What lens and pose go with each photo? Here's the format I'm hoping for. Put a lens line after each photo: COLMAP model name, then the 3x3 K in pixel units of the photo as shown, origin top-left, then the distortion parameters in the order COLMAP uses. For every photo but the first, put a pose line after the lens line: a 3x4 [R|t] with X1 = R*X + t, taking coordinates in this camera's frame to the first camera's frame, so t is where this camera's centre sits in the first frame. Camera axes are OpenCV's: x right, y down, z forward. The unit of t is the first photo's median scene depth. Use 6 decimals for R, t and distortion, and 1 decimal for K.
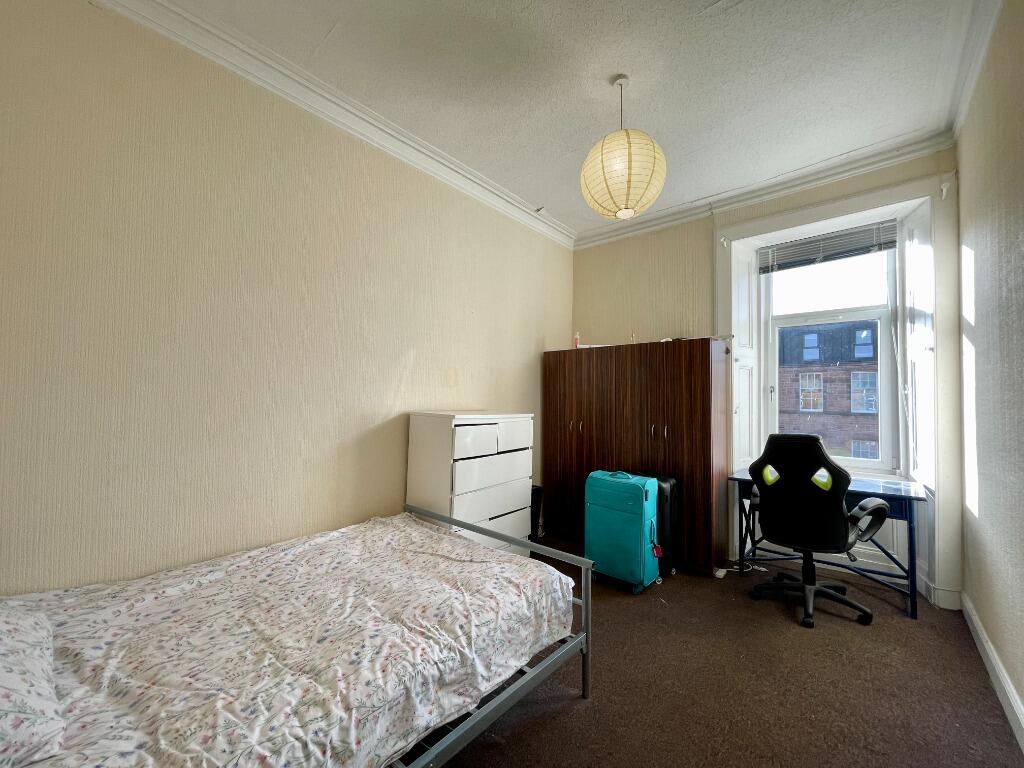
lens RADIAL K [[410.3, 0, 513.1], [0, 410.3, 388.3], [0, 0, 1]] dist [-0.003807, -0.000684]
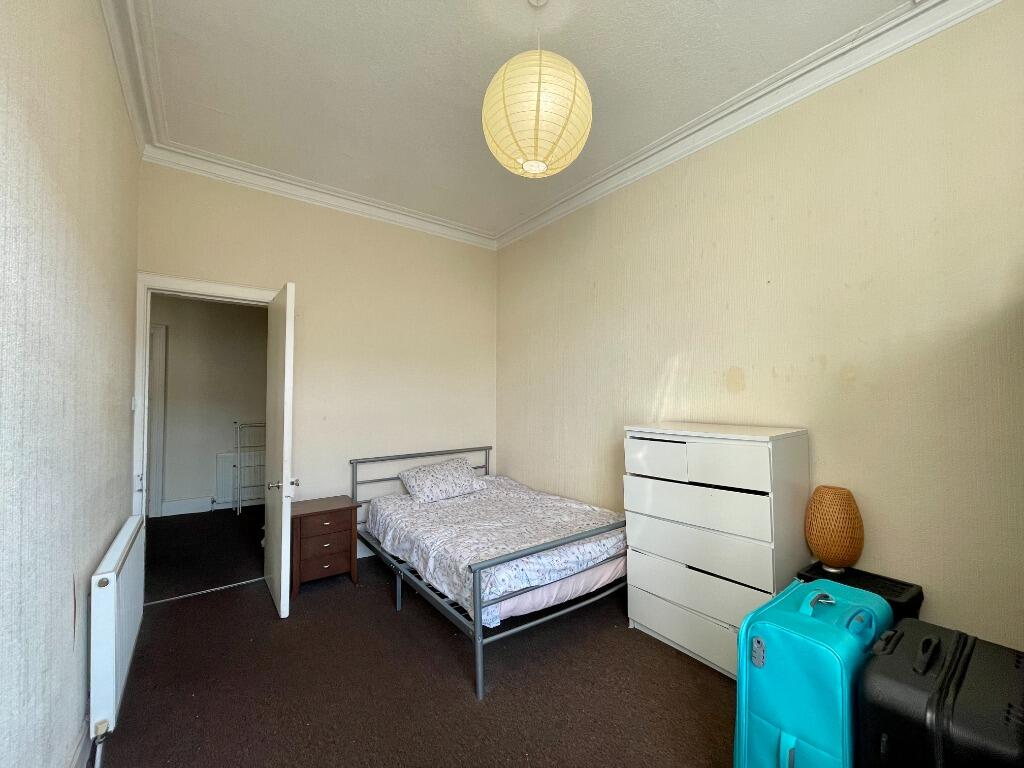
lens RADIAL K [[410.3, 0, 511.5], [0, 410.3, 388.0], [0, 0, 1]] dist [-0.003807, -0.000684]
pose [[-0.201060, -0.030853, -0.979093, 1.184779], [0.024959, 0.999018, -0.036606, 0.008213], [0.979261, -0.031797, -0.200092, 1.291841]]
